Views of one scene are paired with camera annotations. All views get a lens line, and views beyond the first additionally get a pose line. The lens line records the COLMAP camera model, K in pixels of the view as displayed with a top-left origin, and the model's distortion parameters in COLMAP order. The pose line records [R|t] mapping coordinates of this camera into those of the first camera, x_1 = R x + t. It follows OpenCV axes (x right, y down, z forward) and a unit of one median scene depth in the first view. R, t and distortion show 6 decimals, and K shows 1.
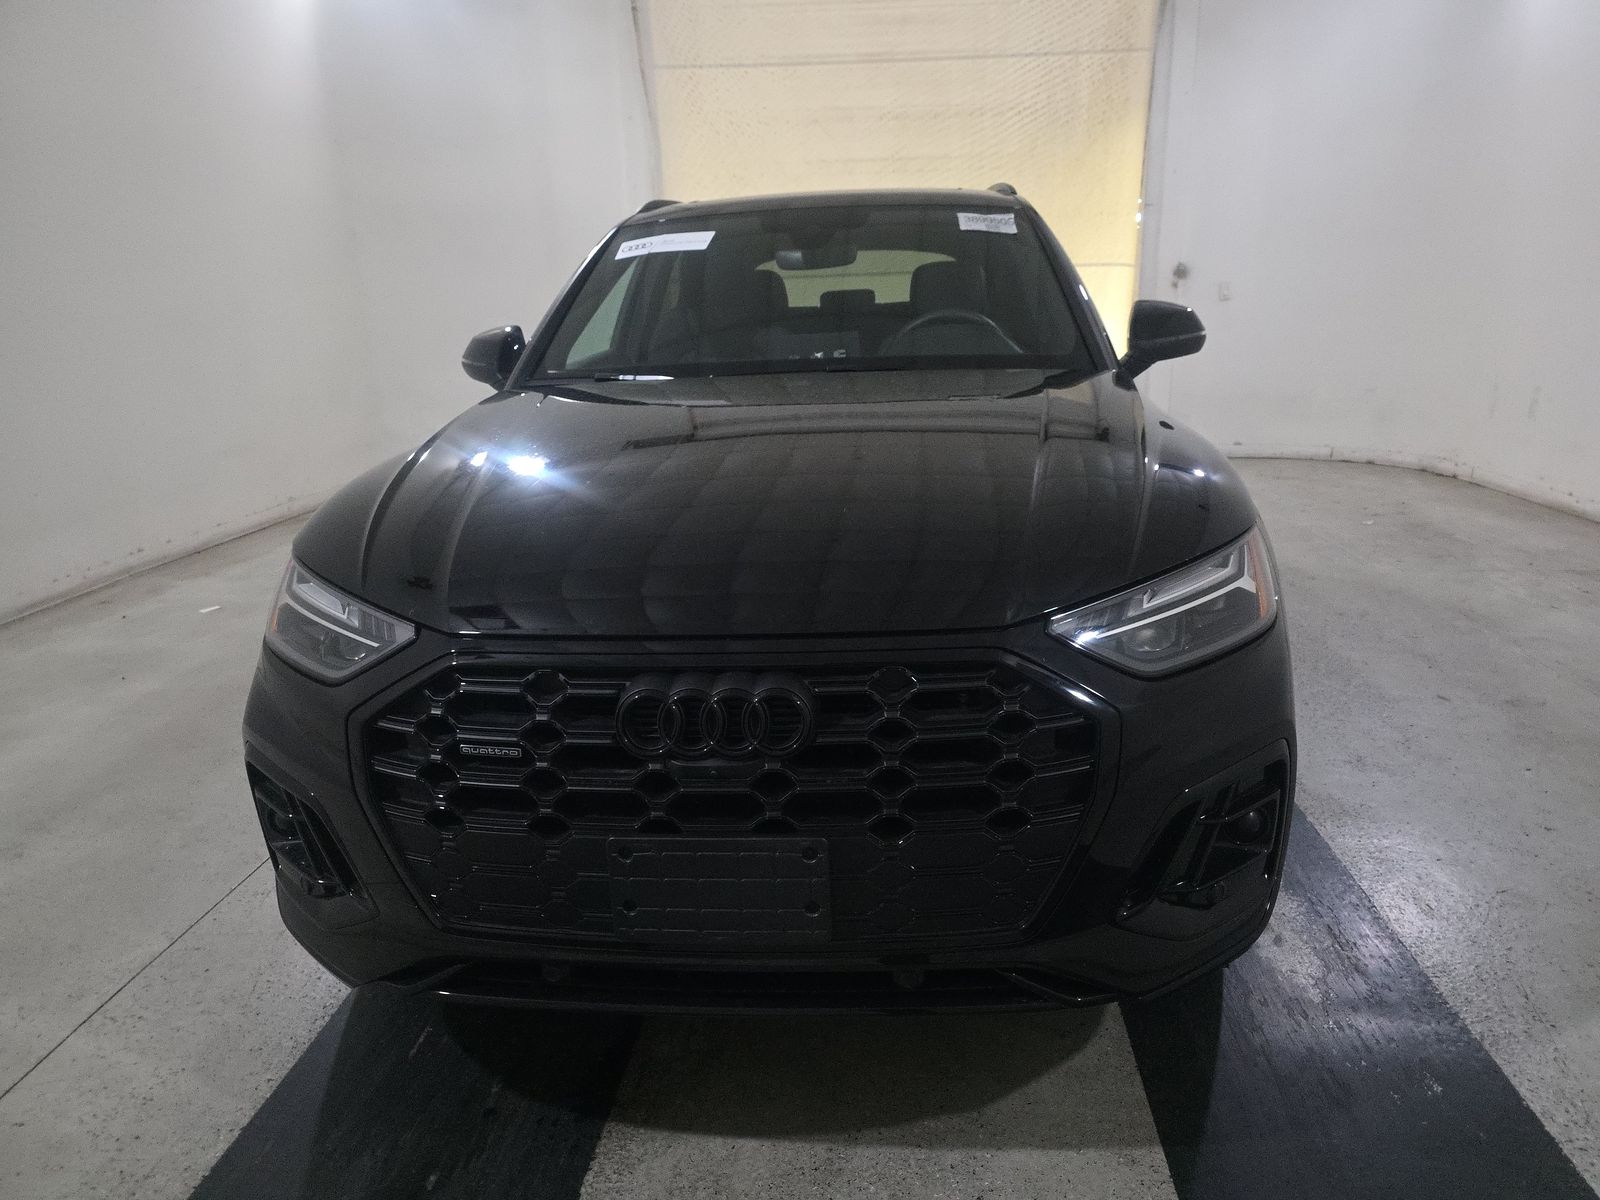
lens RADIAL K [[1086.0, 0, 809.1], [0, 1086.0, 587.8], [0, 0, 1]] dist [0.045437, -0.039199]
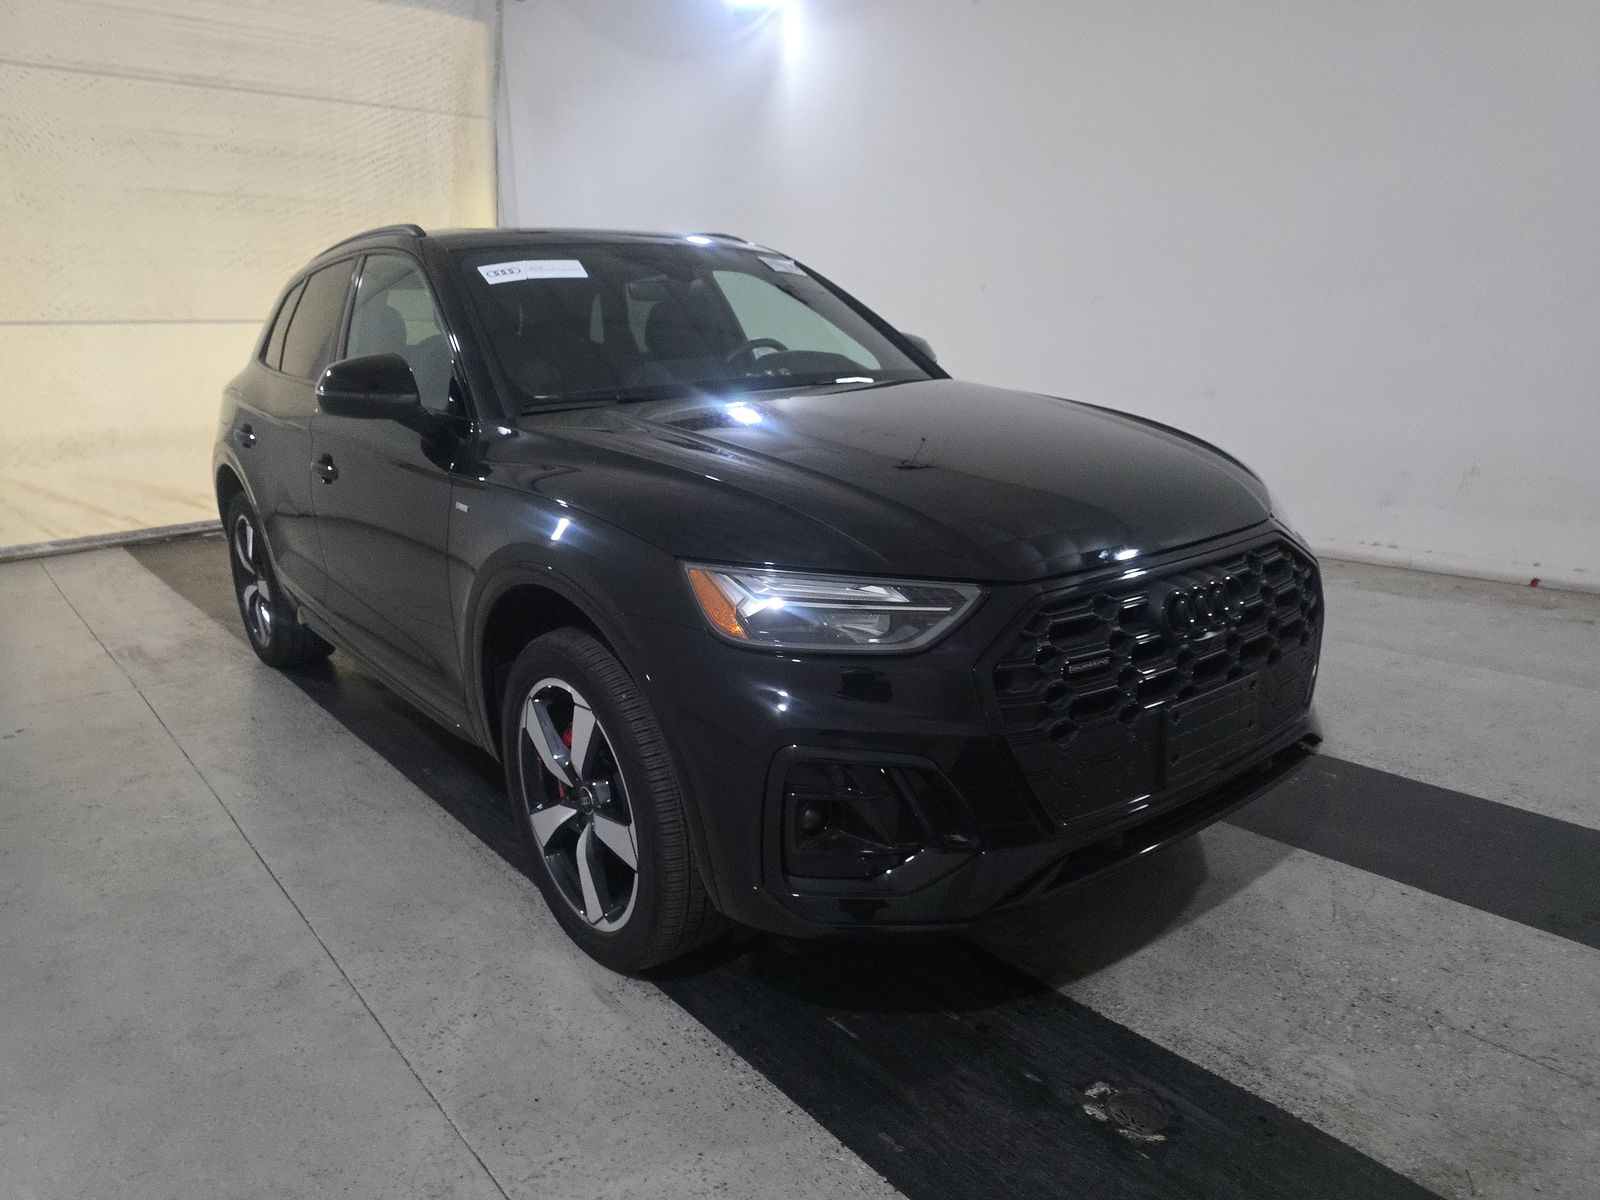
lens RADIAL K [[1086.0, 0, 810.6], [0, 1086.0, 601.3], [0, 0, 1]] dist [0.045437, -0.039199]
pose [[0.718980, -0.157252, 0.677008, -0.256403], [0.187910, 0.981773, 0.028481, -0.002703], [-0.669147, 0.106739, 0.735425, 0.059322]]
